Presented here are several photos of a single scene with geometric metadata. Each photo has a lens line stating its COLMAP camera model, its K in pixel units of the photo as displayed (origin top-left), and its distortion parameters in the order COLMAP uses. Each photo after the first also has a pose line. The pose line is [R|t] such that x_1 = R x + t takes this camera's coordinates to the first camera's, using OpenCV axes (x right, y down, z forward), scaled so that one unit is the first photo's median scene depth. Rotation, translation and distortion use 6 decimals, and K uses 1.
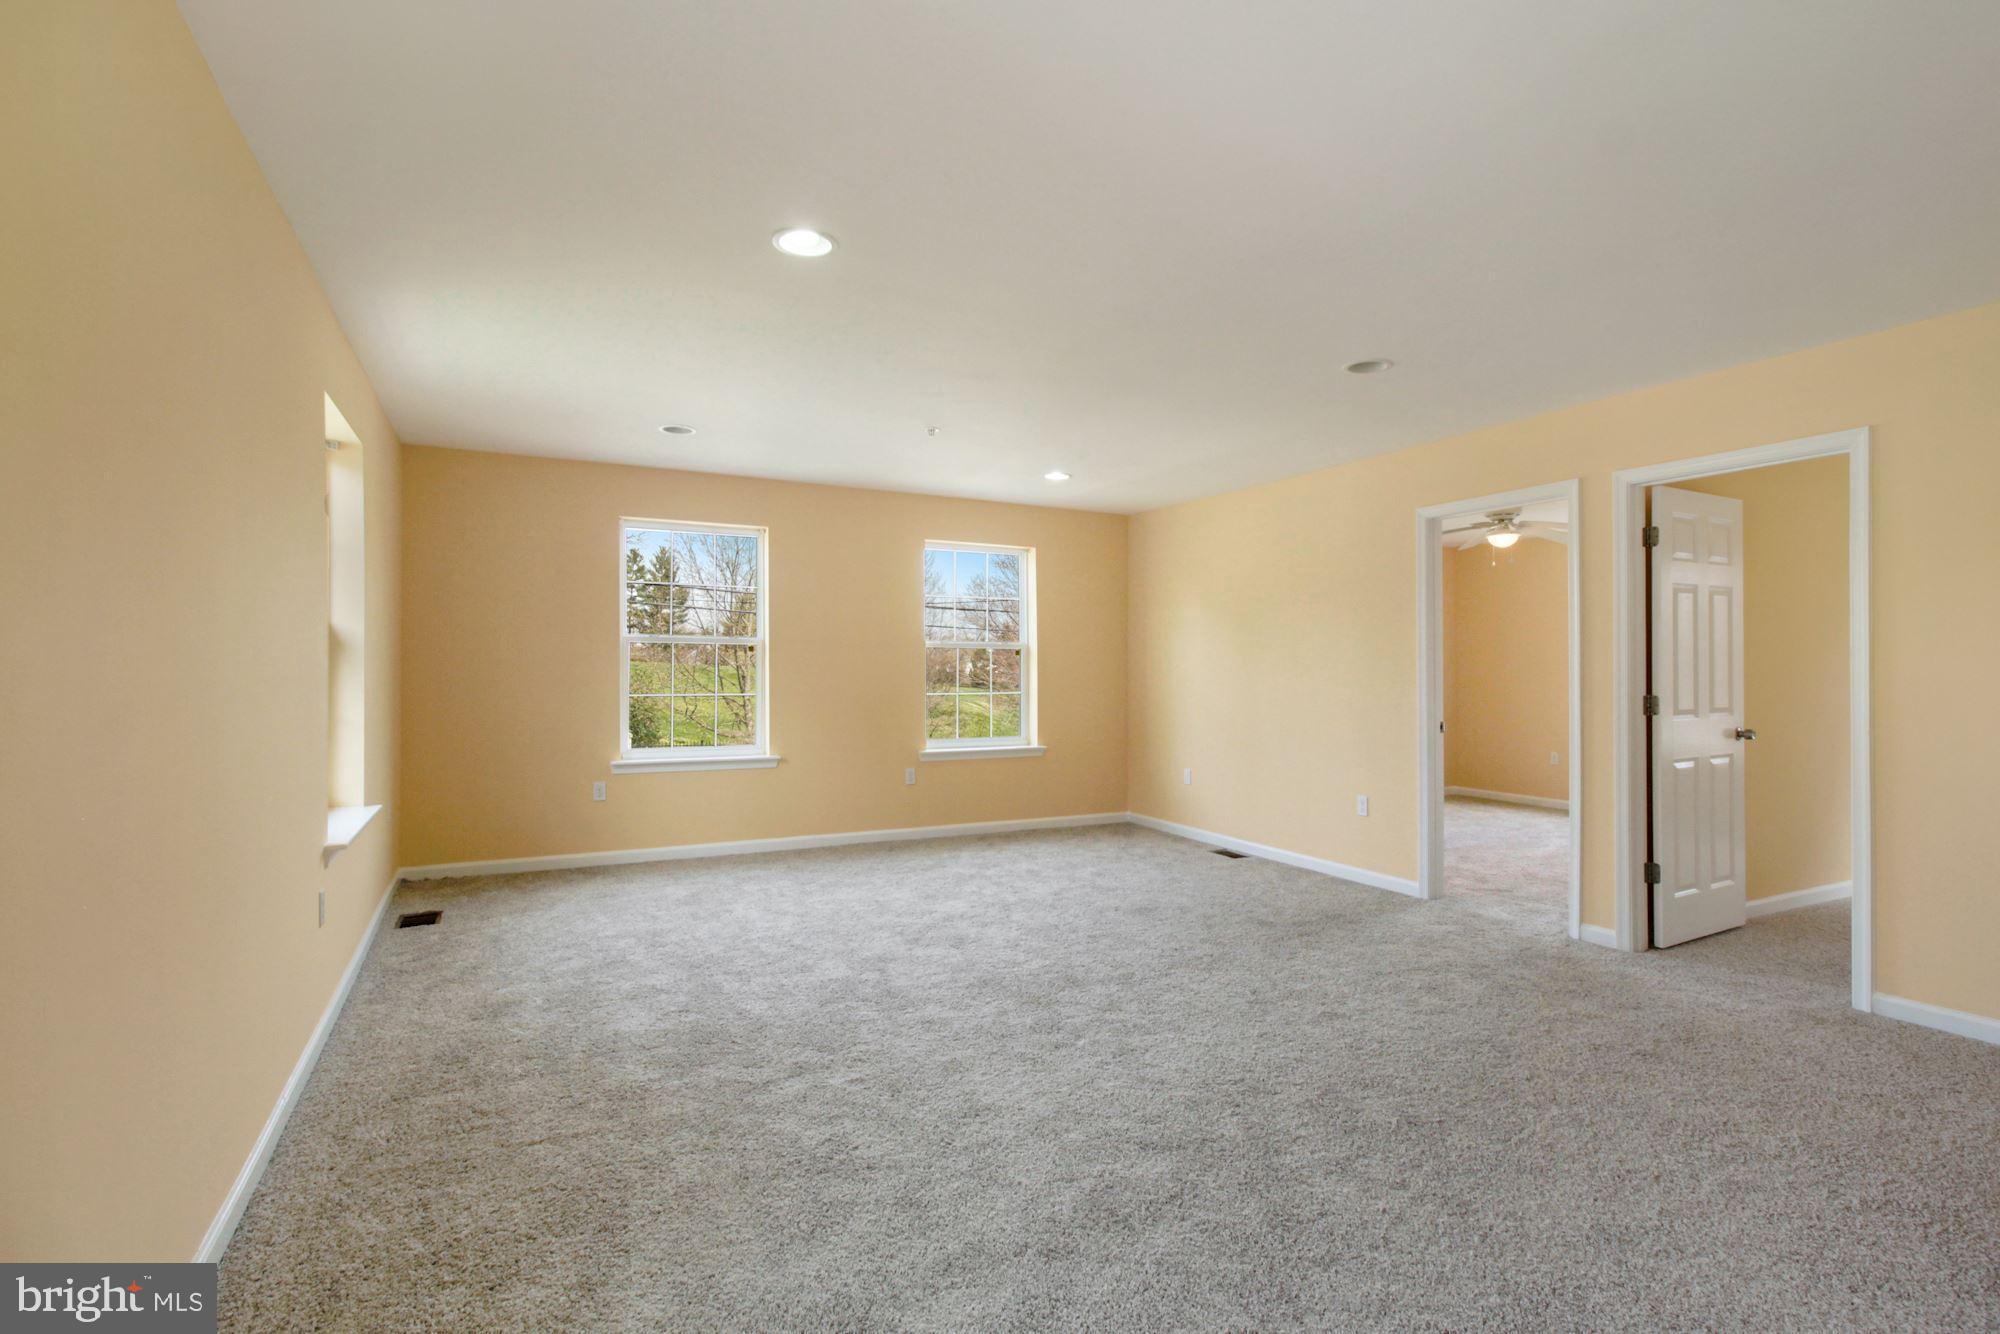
lens RADIAL K [[962.9, 0, 1006.9], [0, 962.9, 657.4], [0, 0, 1]] dist [-0.001490, -0.001527]
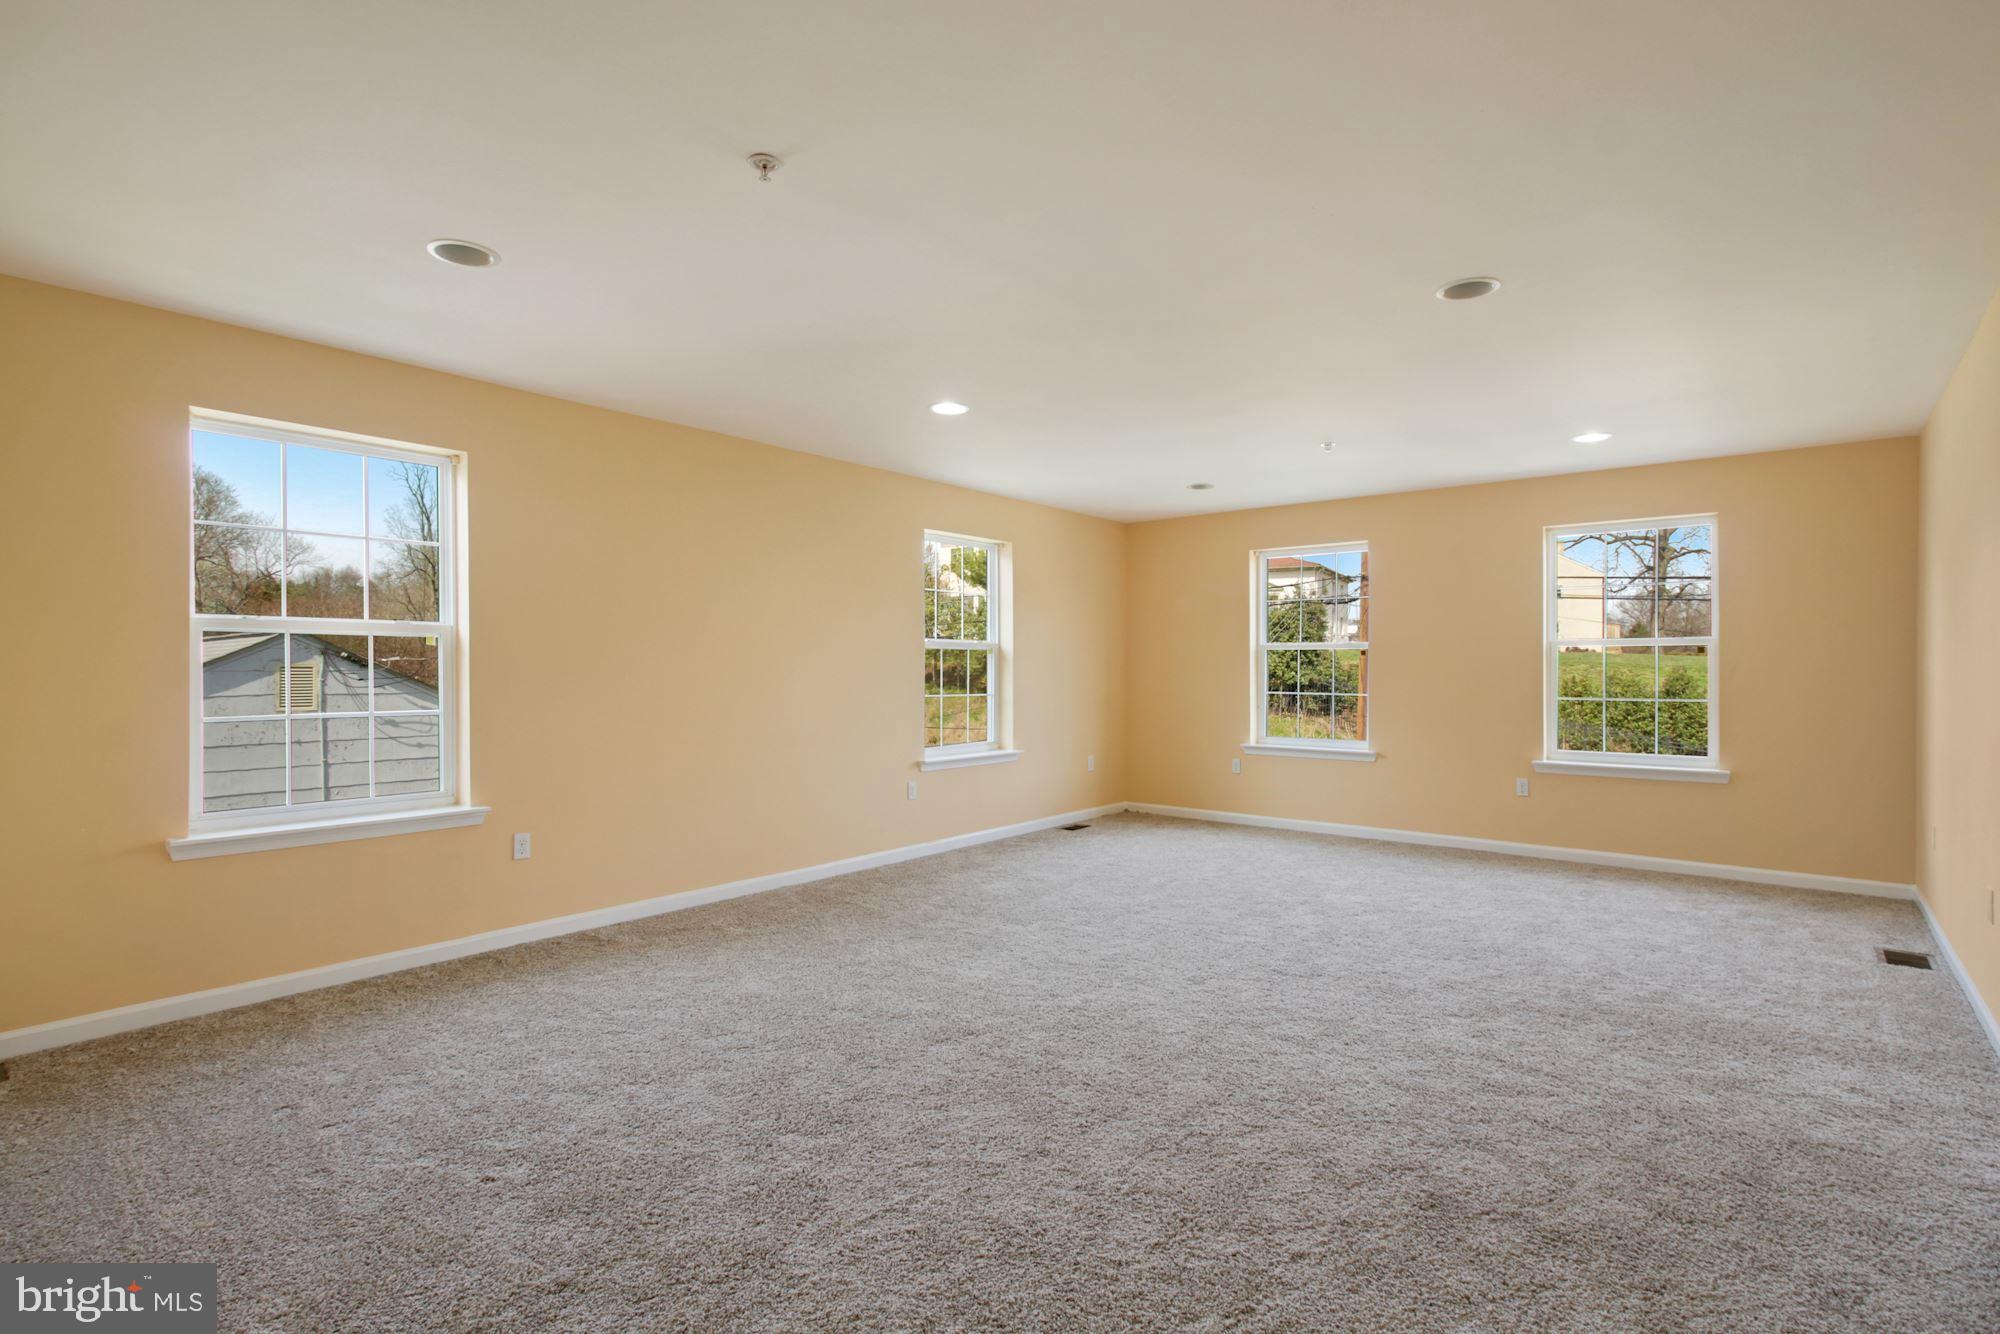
lens RADIAL K [[962.9, 0, 1005.3], [0, 962.9, 669.7], [0, 0, 1]] dist [-0.001490, -0.001527]
pose [[0.381144, -0.001947, -0.924514, 0.655501], [0.016205, 0.999858, 0.004575, 0.000052], [0.924374, -0.016726, 0.381121, 0.227641]]
